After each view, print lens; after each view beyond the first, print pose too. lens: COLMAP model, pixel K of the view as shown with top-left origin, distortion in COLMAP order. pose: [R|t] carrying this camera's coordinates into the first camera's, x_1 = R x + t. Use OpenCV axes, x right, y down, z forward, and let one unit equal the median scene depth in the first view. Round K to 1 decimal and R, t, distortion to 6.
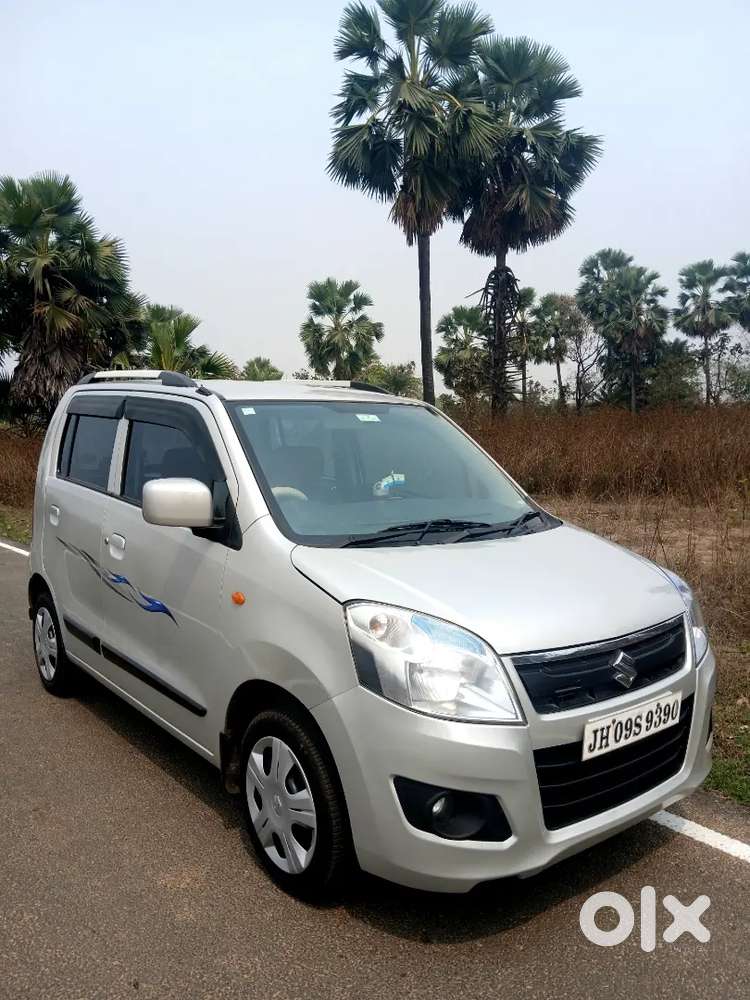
lens RADIAL K [[812.2, 0, 372.8], [0, 812.2, 464.7], [0, 0, 1]] dist [0.093317, -0.177875]
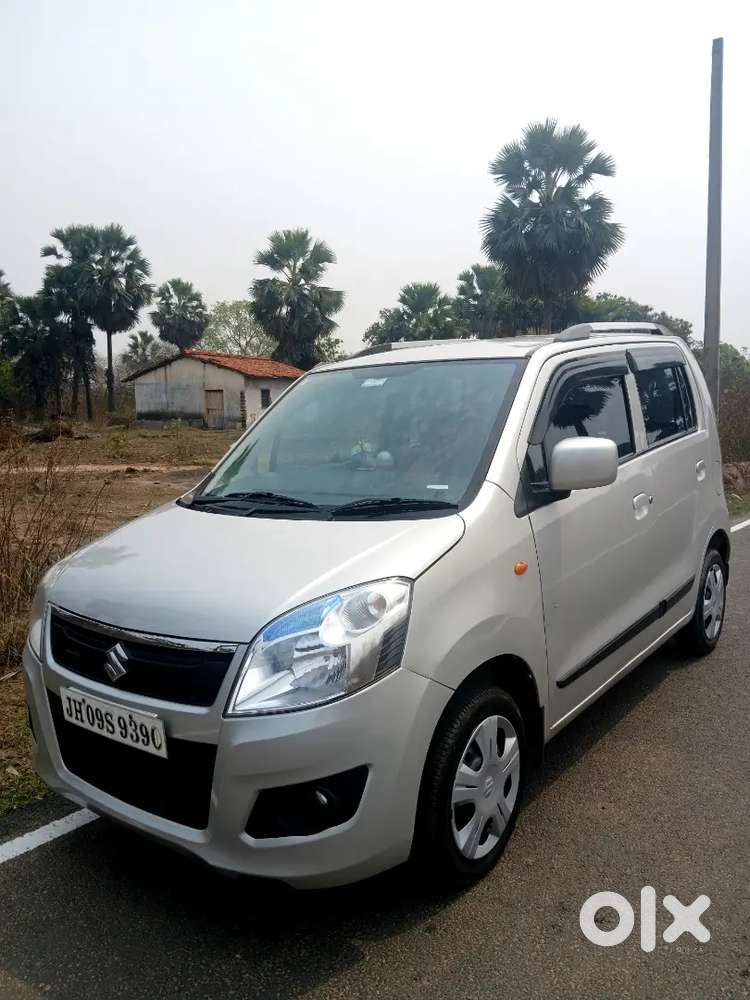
lens RADIAL K [[814.9, 0, 376.5], [0, 814.9, 458.8], [0, 0, 1]] dist [0.099241, -0.185850]
pose [[0.226075, 0.067309, -0.971782, 1.132101], [-0.000165, 0.997612, 0.069060, -0.043257], [0.974110, -0.015453, 0.225546, 0.957613]]
